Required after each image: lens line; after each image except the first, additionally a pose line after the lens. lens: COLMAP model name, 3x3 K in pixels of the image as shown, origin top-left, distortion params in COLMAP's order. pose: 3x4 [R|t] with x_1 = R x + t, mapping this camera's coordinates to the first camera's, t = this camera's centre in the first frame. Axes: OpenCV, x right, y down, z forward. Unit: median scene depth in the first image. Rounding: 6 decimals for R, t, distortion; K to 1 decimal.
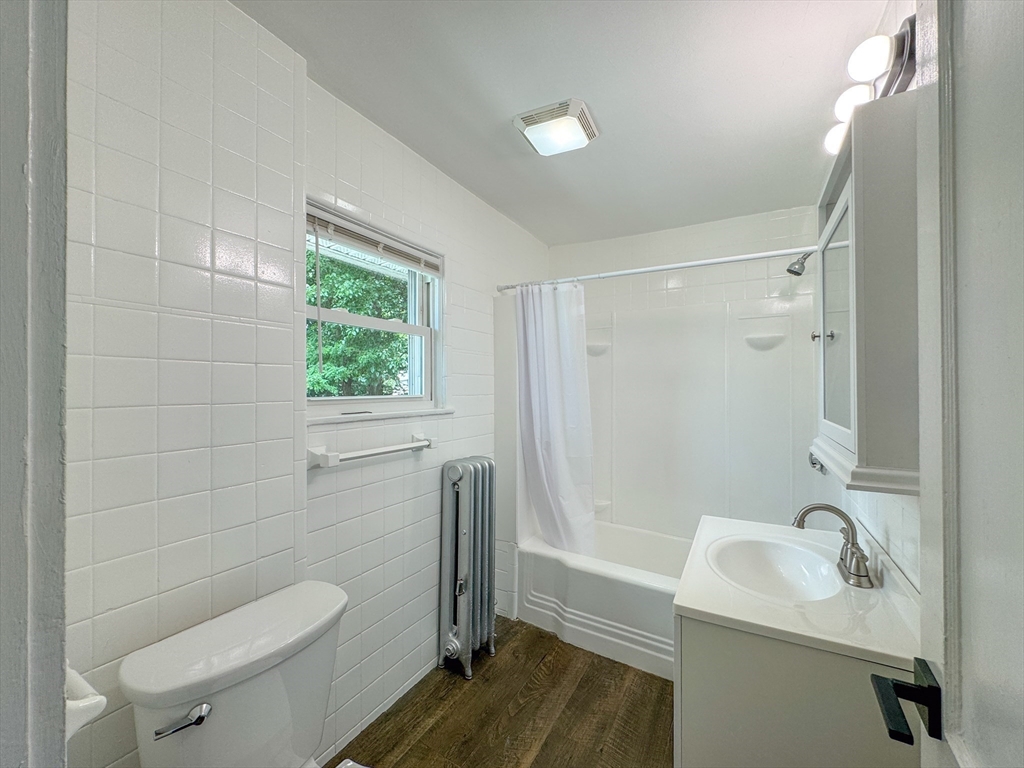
lens RADIAL K [[413.9, 0, 511.1], [0, 413.9, 386.8], [0, 0, 1]] dist [-0.003533, 0.000289]
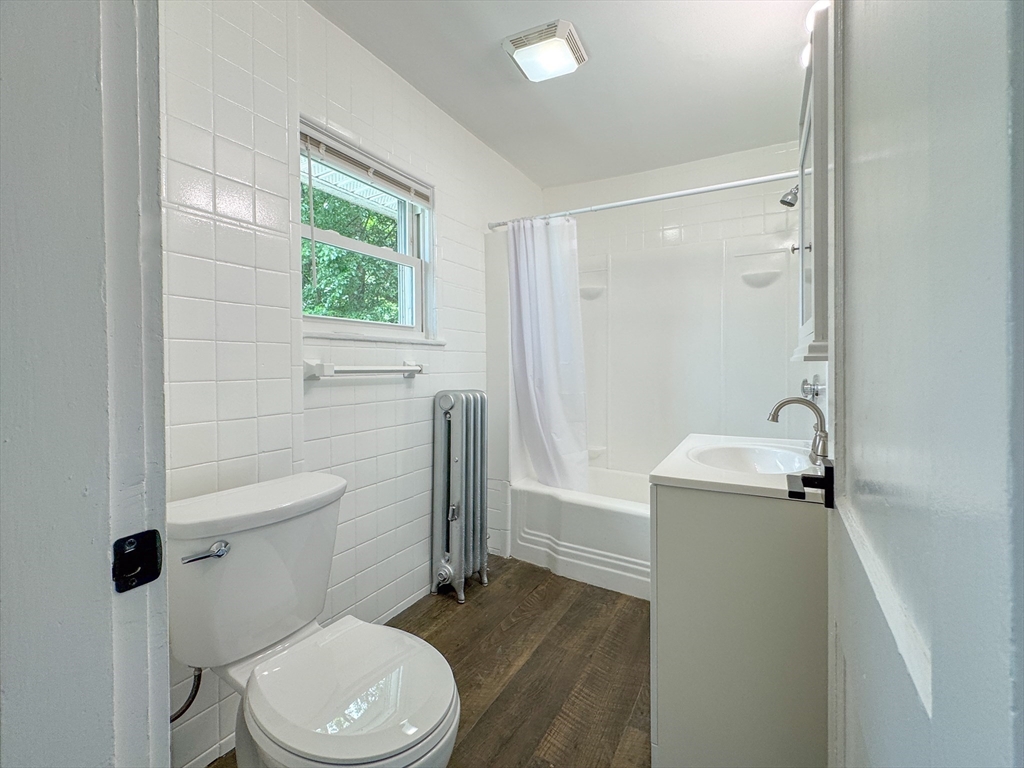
lens RADIAL K [[454.7, 0, 510.4], [0, 454.7, 372.7], [0, 0, 1]] dist [-0.000671, 0.000966]
pose [[0.999958, -0.005376, 0.007482, 0.010926], [0.005319, 0.999957, 0.007580, 0.131743], [-0.007522, -0.007540, 0.999943, -0.100754]]
